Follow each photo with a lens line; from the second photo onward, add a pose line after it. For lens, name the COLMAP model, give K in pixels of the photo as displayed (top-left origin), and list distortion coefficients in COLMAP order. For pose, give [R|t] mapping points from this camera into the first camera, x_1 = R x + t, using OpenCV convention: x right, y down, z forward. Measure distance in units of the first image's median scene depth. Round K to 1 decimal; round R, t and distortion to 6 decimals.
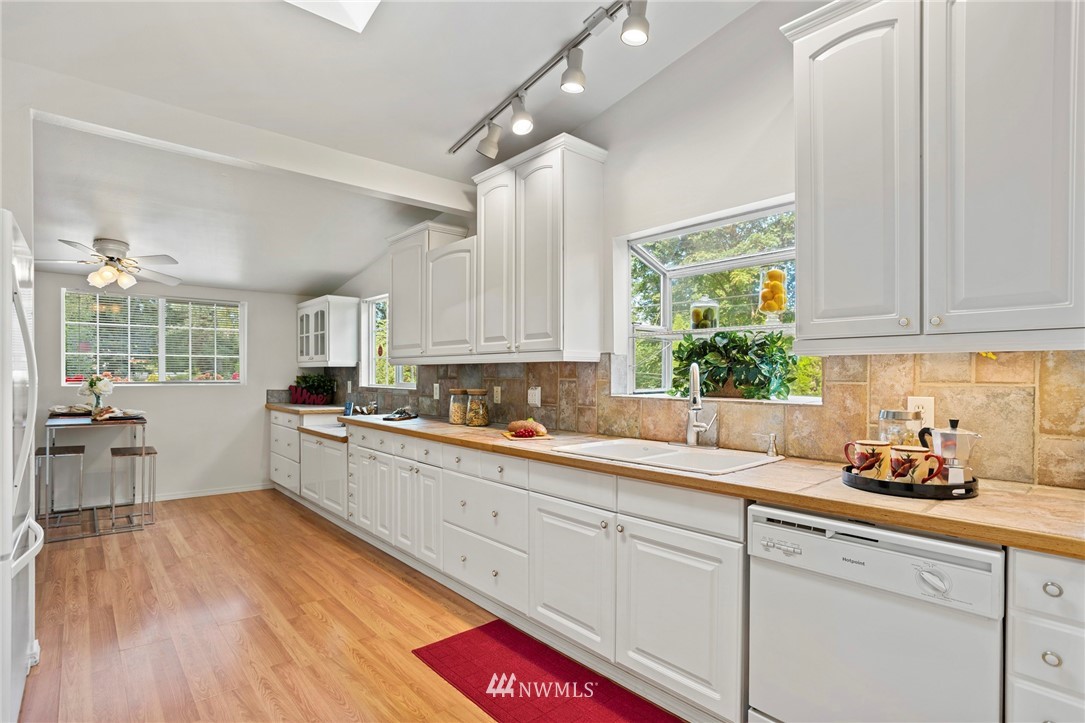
lens RADIAL K [[543.9, 0, 545.7], [0, 543.9, 366.9], [0, 0, 1]] dist [-0.025576, 0.009522]
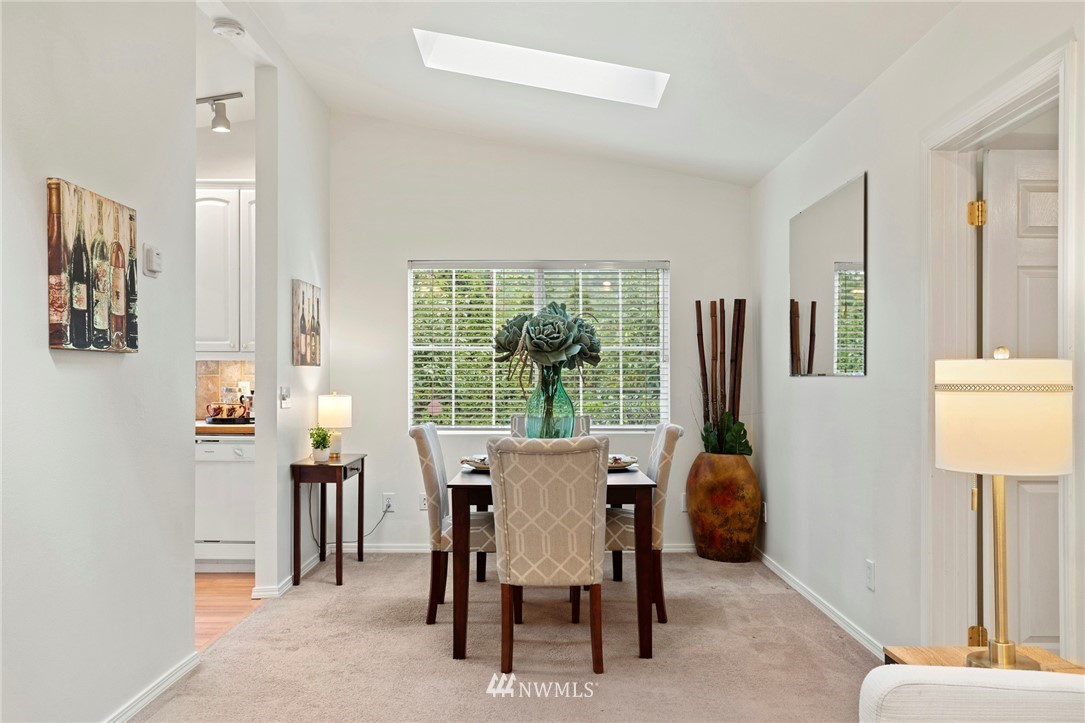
lens RADIAL K [[909.8, 0, 543.0], [0, 909.8, 382.1], [0, 0, 1]] dist [-0.002073, 0.022253]
pose [[0.673253, -0.011129, 0.739328, -1.165448], [-0.003872, 0.999820, 0.018576, -0.010794], [-0.739402, -0.015369, 0.673089, -2.320546]]
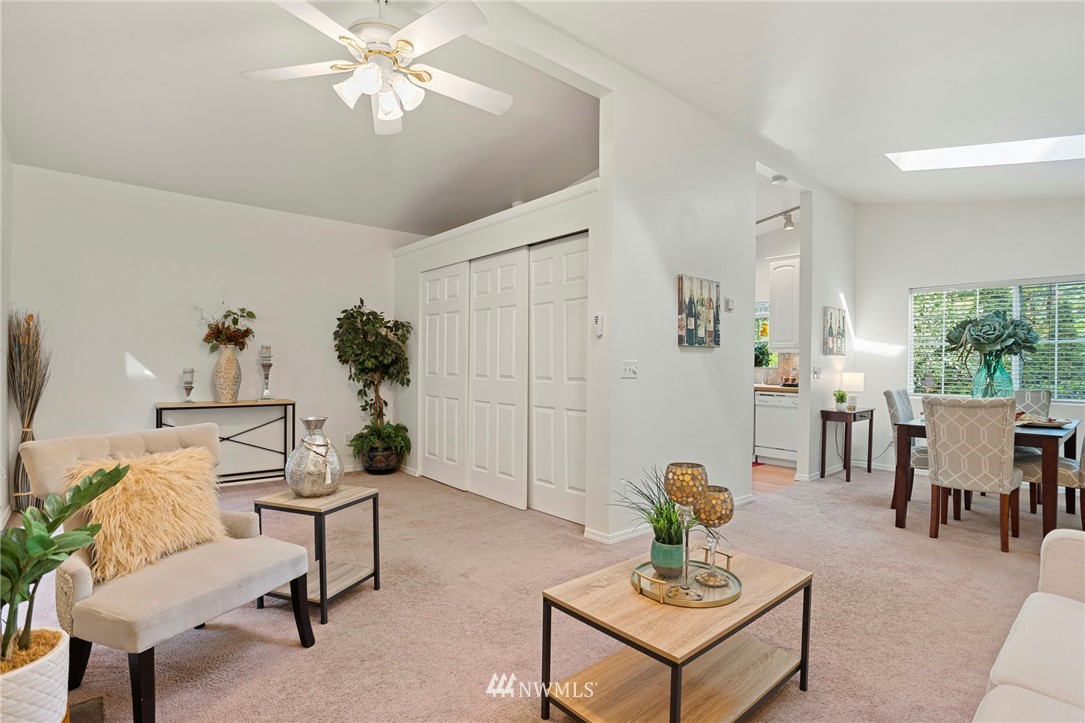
lens RADIAL K [[543.9, 0, 544.0], [0, 543.9, 365.3], [0, 0, 1]] dist [-0.025576, 0.009522]
pose [[0.999915, 0.002927, -0.012741, -1.097057], [-0.002742, 0.999890, 0.014558, 0.015229], [0.012782, -0.014521, 0.999813, -2.914167]]
